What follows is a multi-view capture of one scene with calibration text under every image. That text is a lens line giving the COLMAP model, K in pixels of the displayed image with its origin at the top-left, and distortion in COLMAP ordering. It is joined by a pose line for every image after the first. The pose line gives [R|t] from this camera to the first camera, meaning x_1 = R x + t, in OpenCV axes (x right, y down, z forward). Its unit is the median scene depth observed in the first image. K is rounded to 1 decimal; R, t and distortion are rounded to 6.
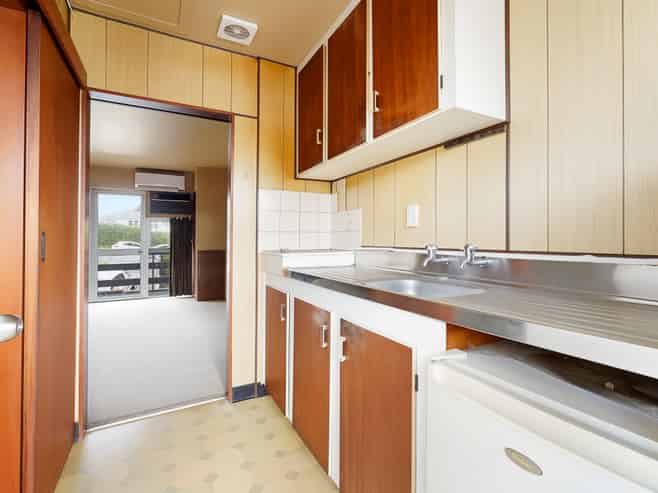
lens RADIAL K [[324.3, 0, 340.1], [0, 324.3, 232.2], [0, 0, 1]] dist [-0.000141, 0.000095]
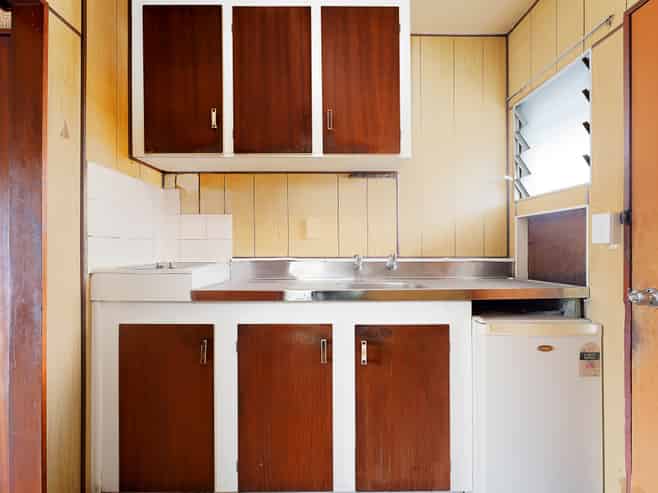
lens RADIAL K [[307.4, 0, 329.0], [0, 307.4, 246.5], [0, 0, 1]] dist [0.000138, 0.000160]
pose [[0.457166, 0.004606, 0.889370, -0.737004], [-0.019159, 0.999806, 0.004670, 0.006973], [-0.889175, -0.019174, 0.457165, 0.501206]]
